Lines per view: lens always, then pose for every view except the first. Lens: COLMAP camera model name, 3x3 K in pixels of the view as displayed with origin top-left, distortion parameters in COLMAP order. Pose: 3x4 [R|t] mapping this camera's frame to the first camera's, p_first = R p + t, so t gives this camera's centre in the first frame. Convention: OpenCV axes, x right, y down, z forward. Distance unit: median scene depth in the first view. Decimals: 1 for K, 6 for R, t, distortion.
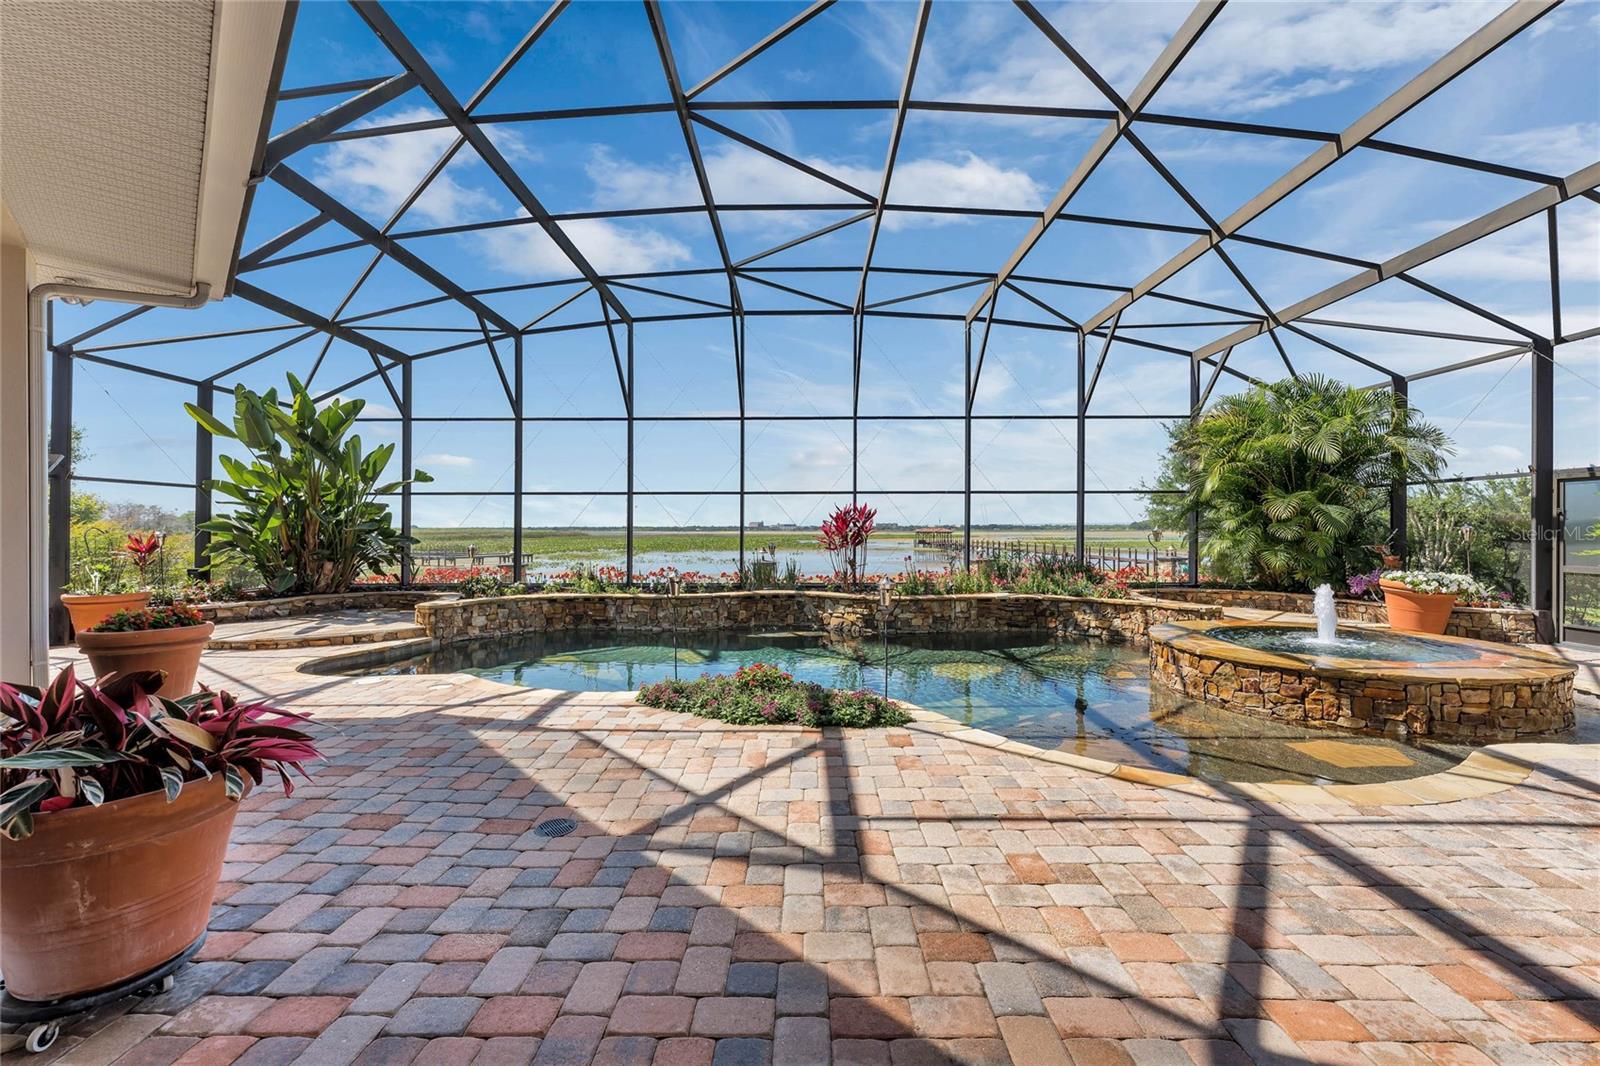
lens RADIAL K [[641.3, 0, 800.0], [0, 641.3, 533.0], [0, 0, 1]] dist [-0.000008, 0.000293]
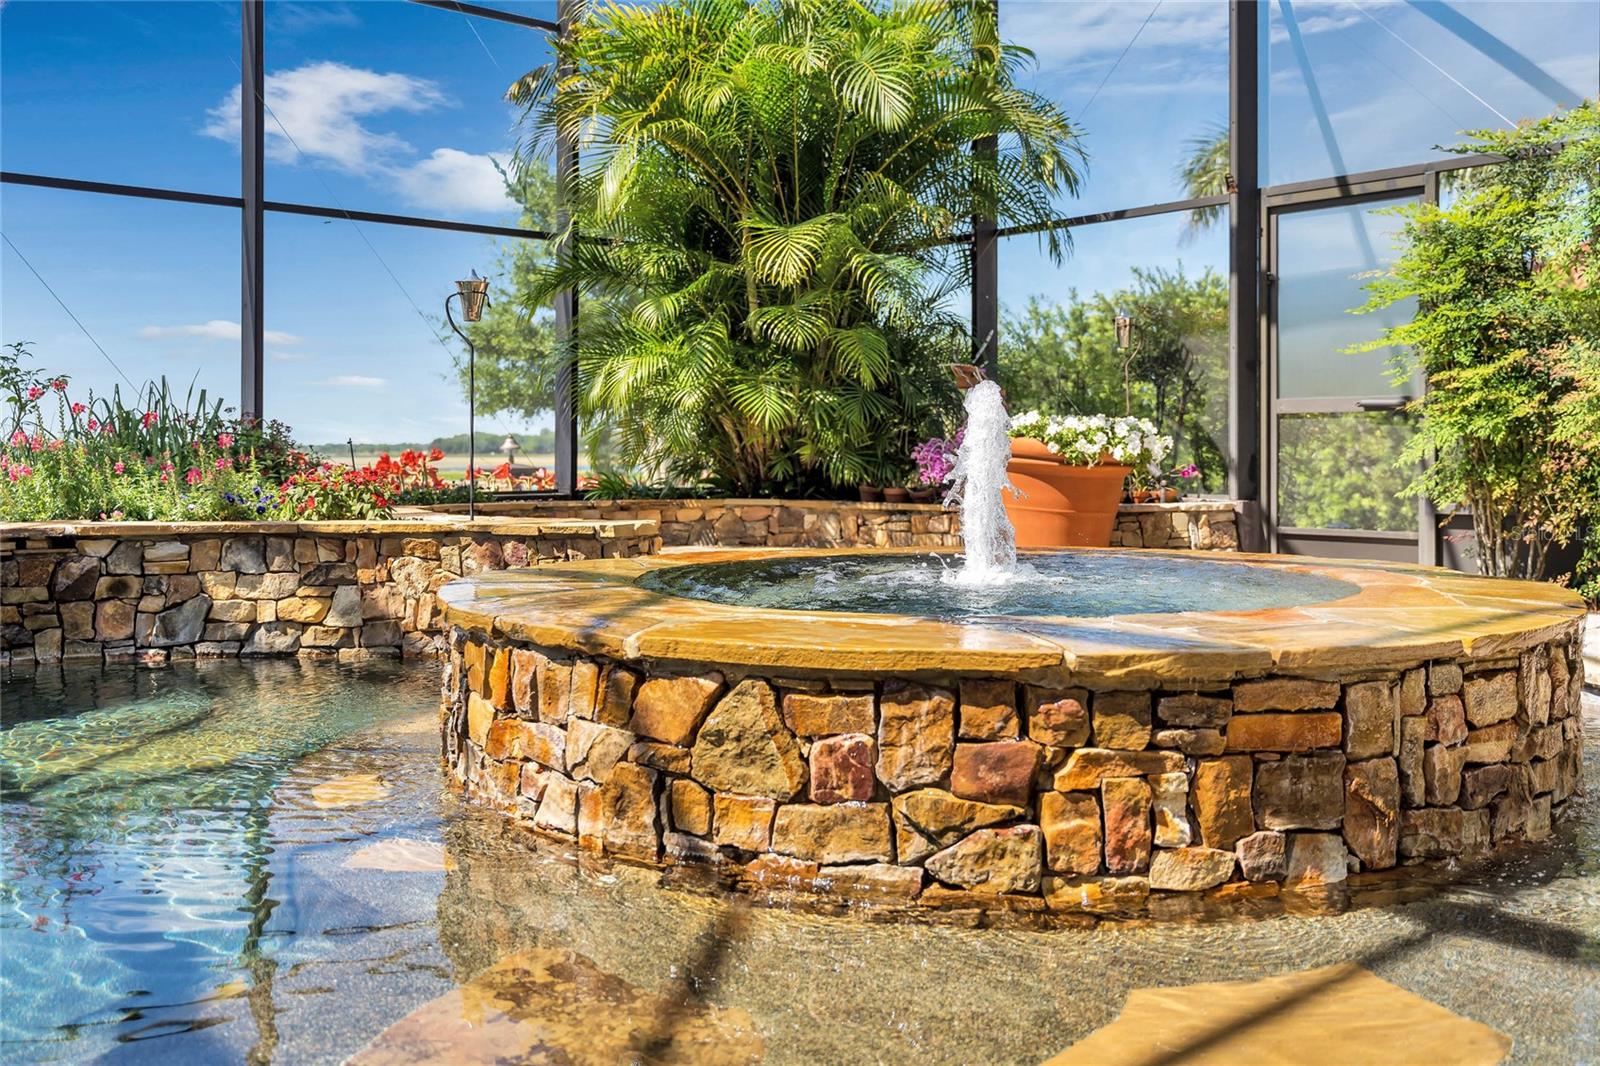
lens RADIAL K [[1472.7, 0, 805.2], [0, 1472.7, 458.4], [0, 0, 1]] dist [0.002617, 0.003934]
pose [[0.749117, -0.003096, 0.662431, 0.210000], [0.004488, 0.999990, -0.000402, 0.076743], [-0.662423, 0.003275, 0.749123, 0.369256]]
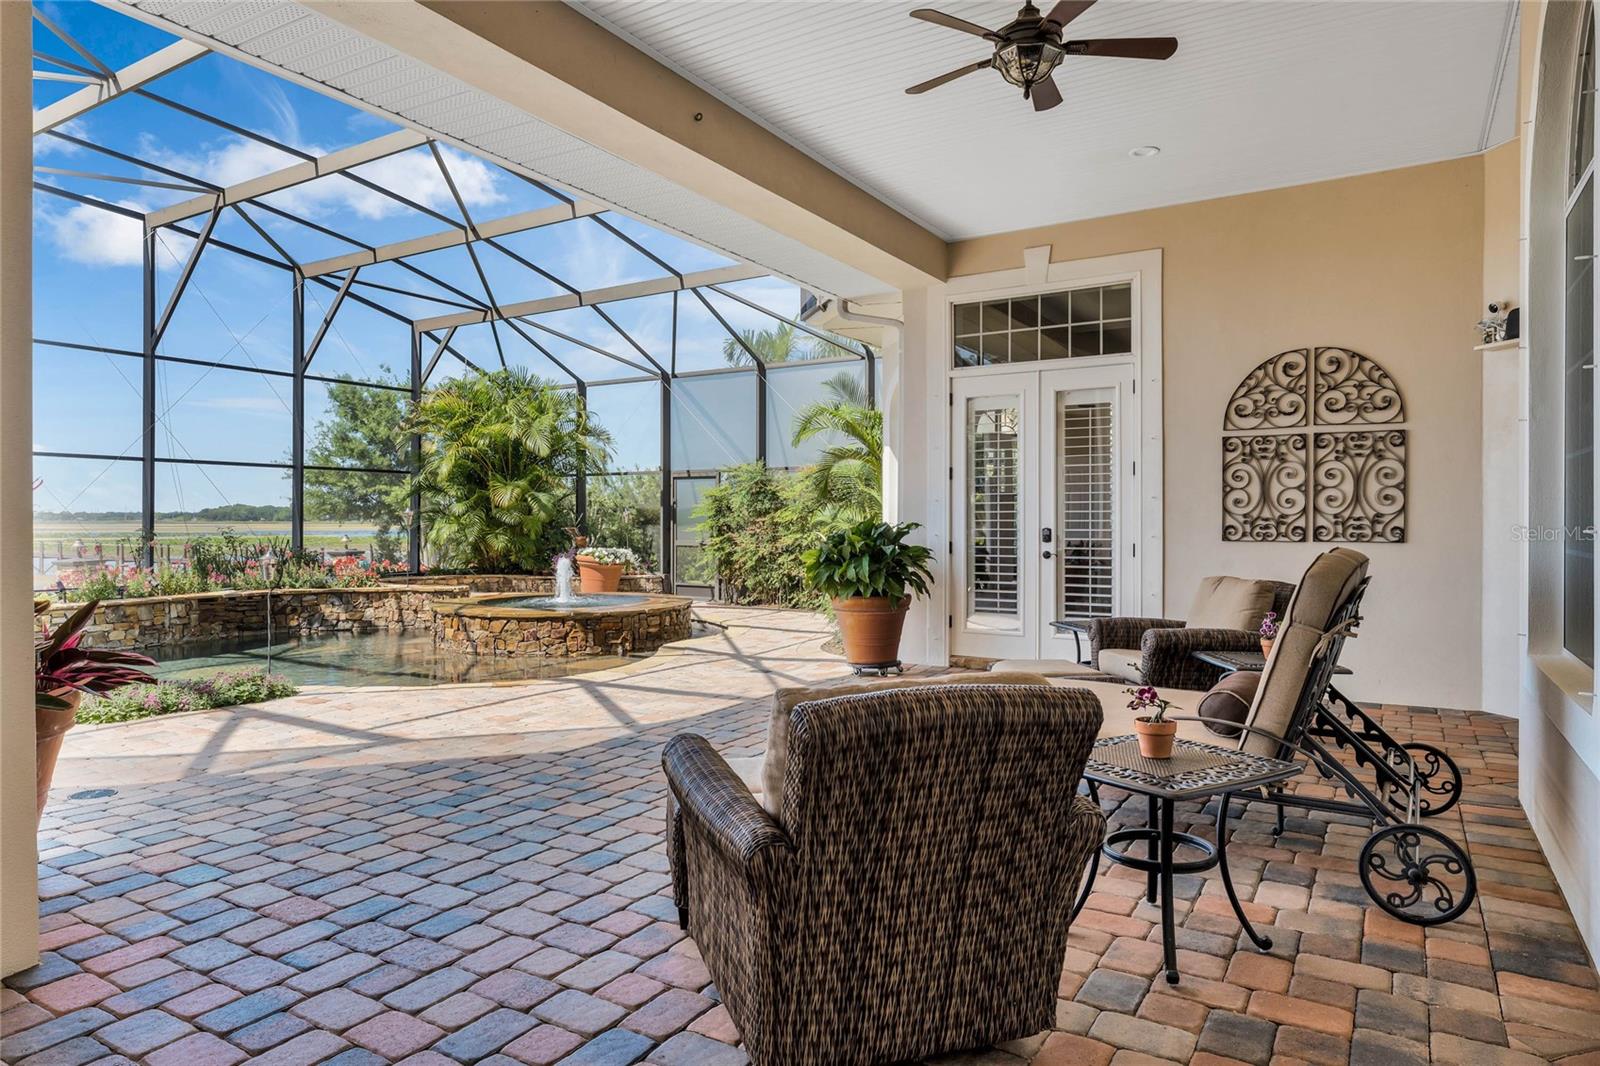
lens RADIAL K [[965.6, 0, 802.1], [0, 965.6, 530.8], [0, 0, 1]] dist [-0.002799, -0.003017]
pose [[0.511169, -0.006242, 0.859458, -0.373962], [0.001975, 0.999980, 0.006088, 0.014976], [-0.859478, -0.001415, 0.511171, -0.240304]]
